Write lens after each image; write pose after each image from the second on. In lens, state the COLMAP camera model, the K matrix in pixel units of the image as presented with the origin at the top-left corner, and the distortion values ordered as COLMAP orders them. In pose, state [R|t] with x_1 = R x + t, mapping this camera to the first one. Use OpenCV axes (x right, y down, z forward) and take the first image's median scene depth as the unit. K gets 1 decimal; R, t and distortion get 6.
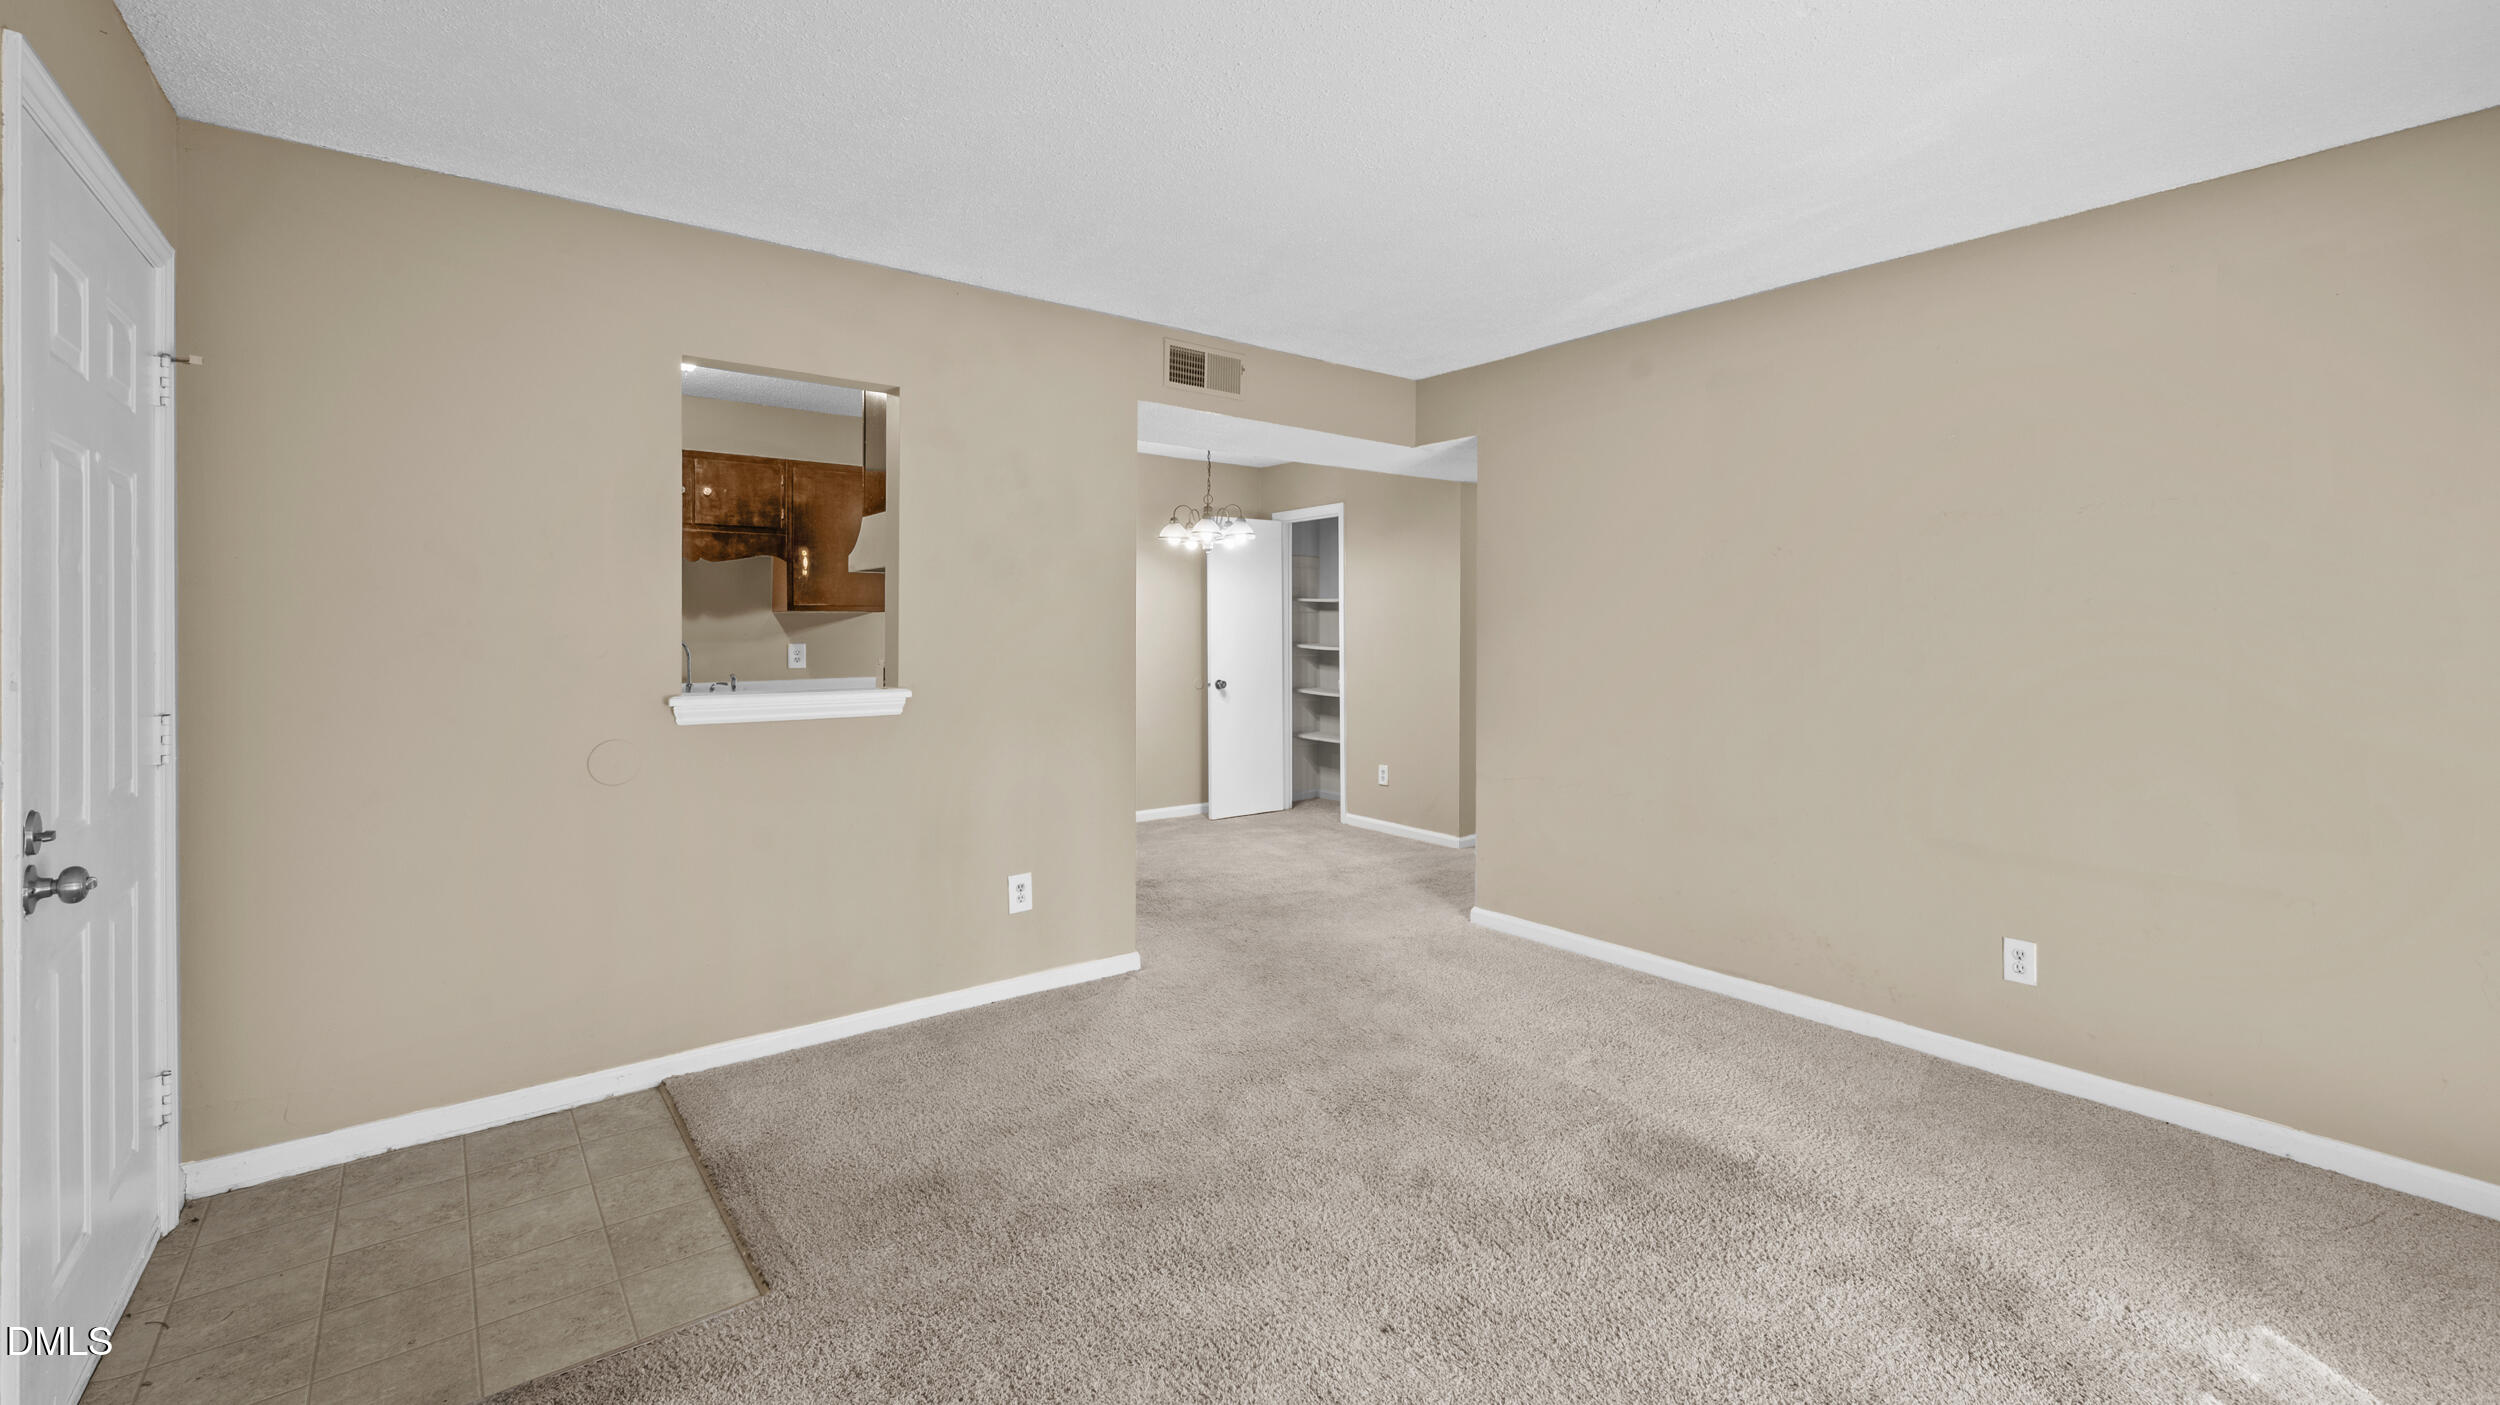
lens RADIAL K [[1046.7, 0, 1278.3], [0, 1046.7, 627.0], [0, 0, 1]] dist [-0.002408, 0.000249]
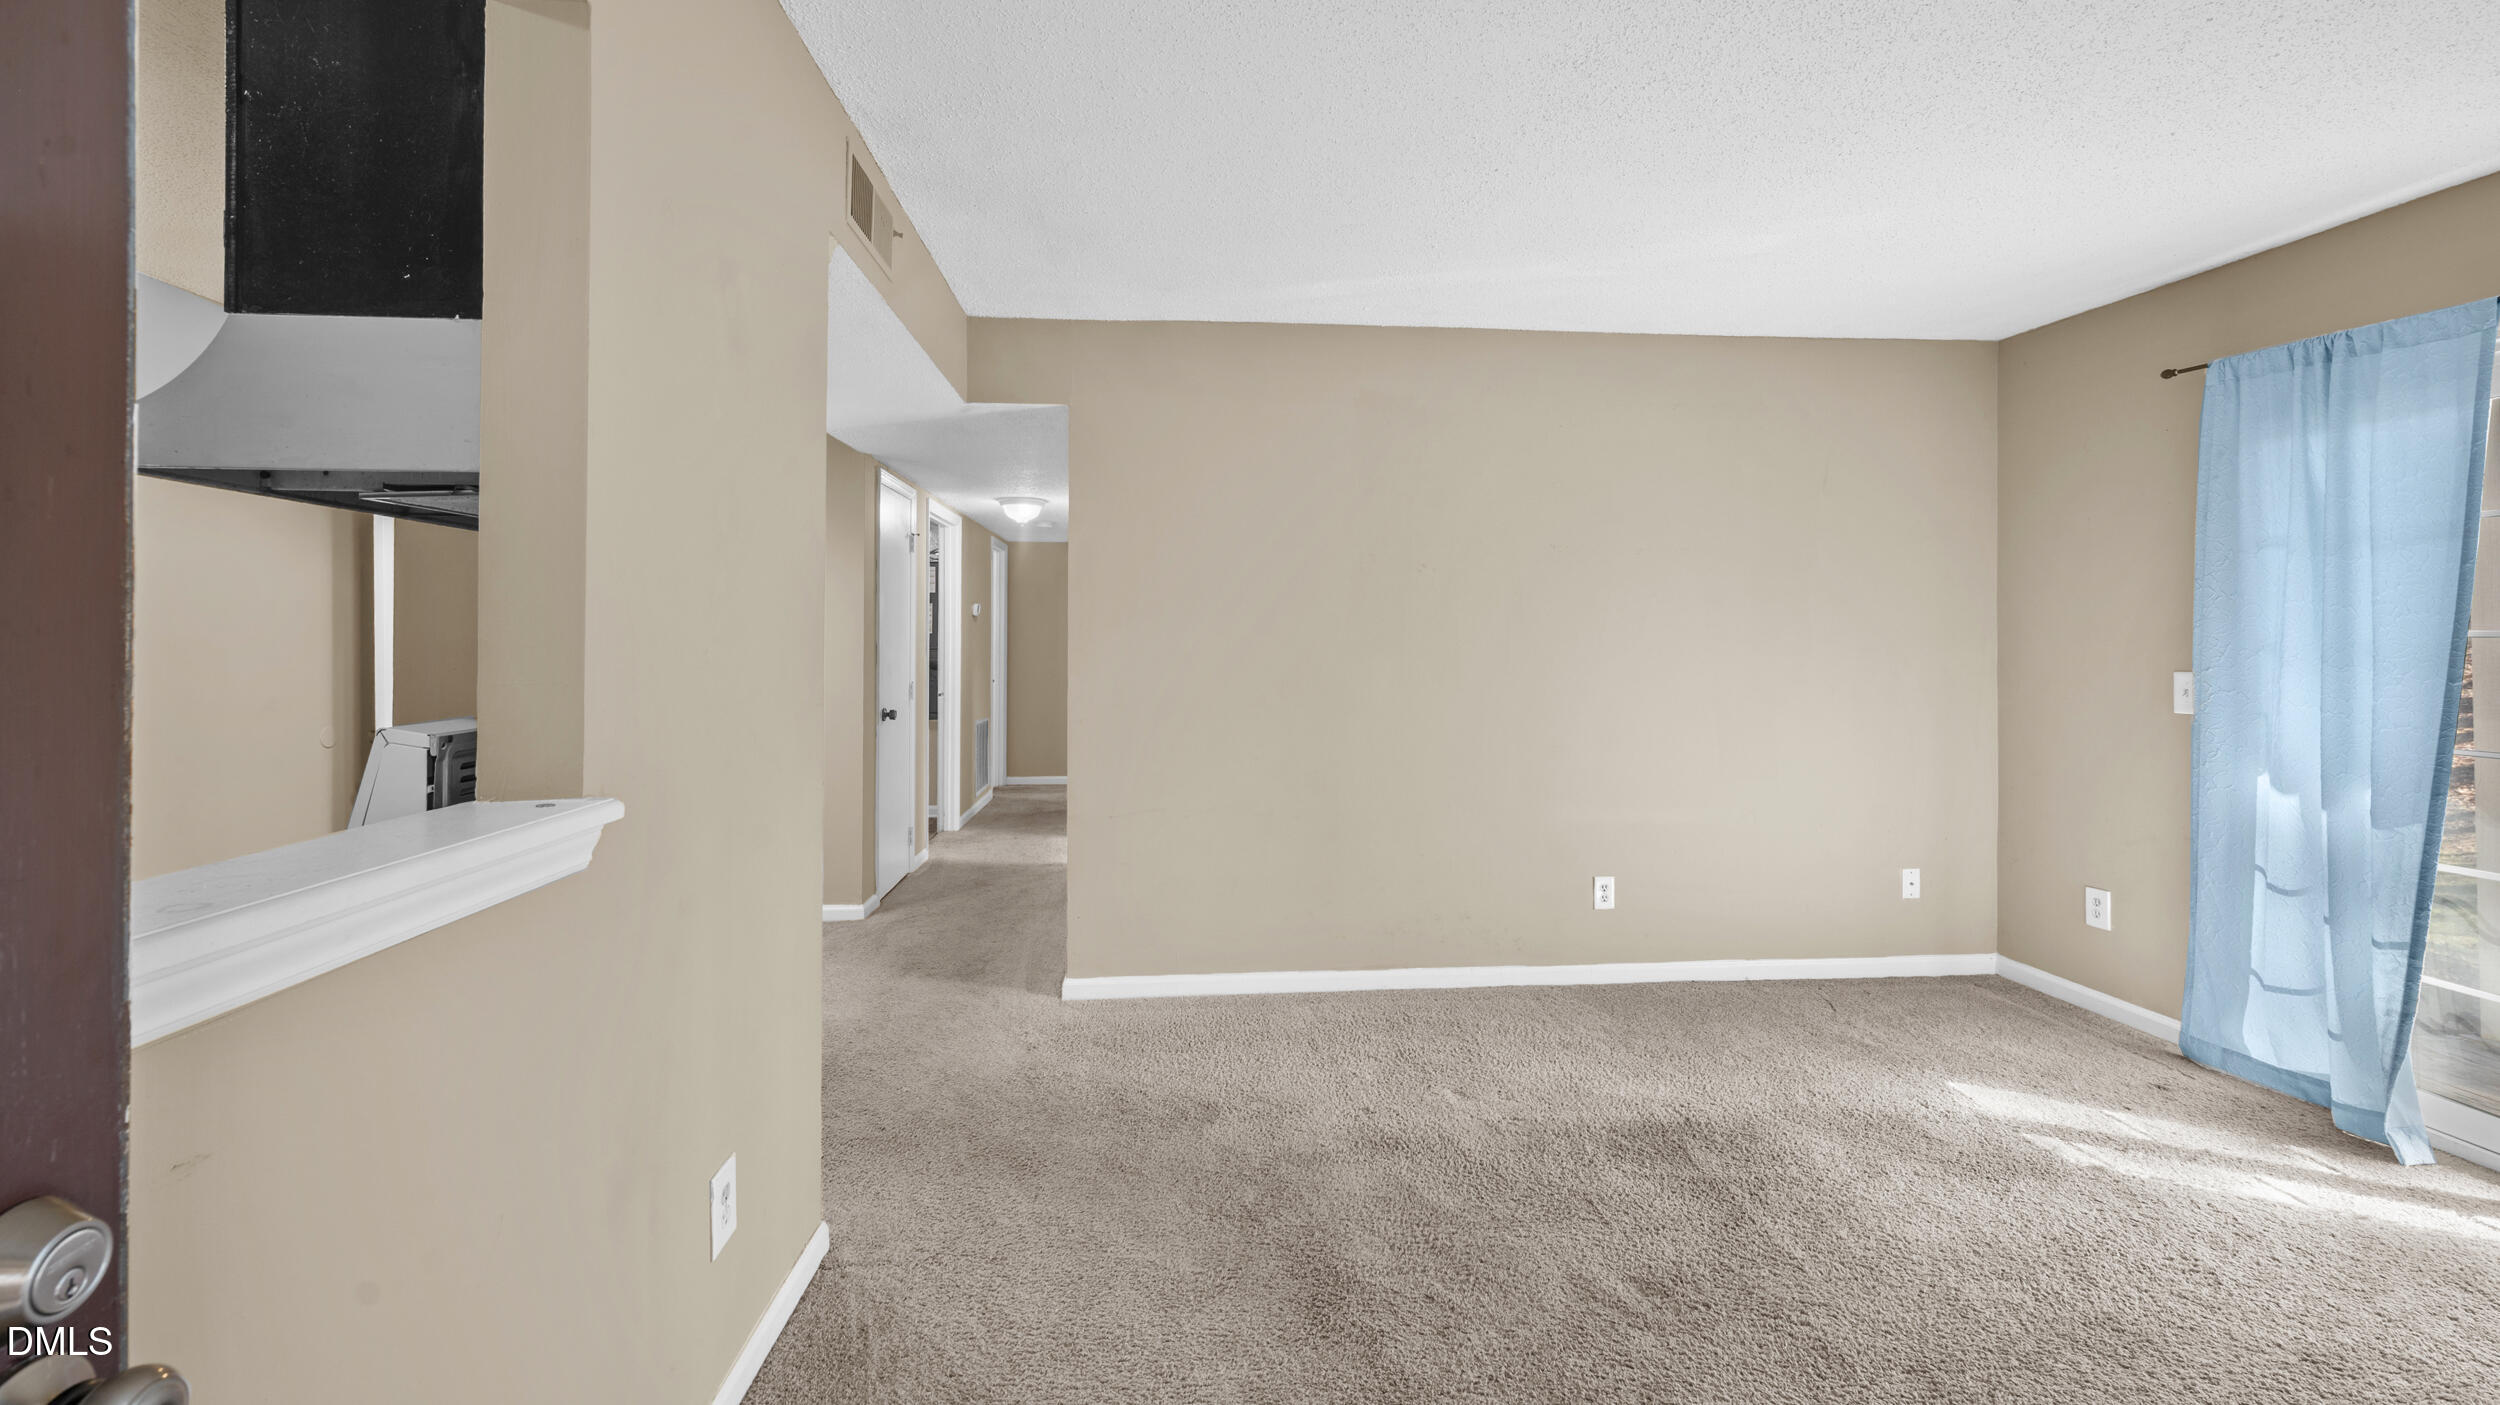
lens RADIAL K [[1012.6, 0, 1246.4], [0, 1012.6, 631.5], [0, 0, 1]] dist [-0.001326, -0.000081]
pose [[0.560855, 0.003324, 0.827907, -0.598181], [0.002499, 0.999981, -0.005708, -0.000807], [-0.827910, 0.005270, 0.560836, 0.665641]]
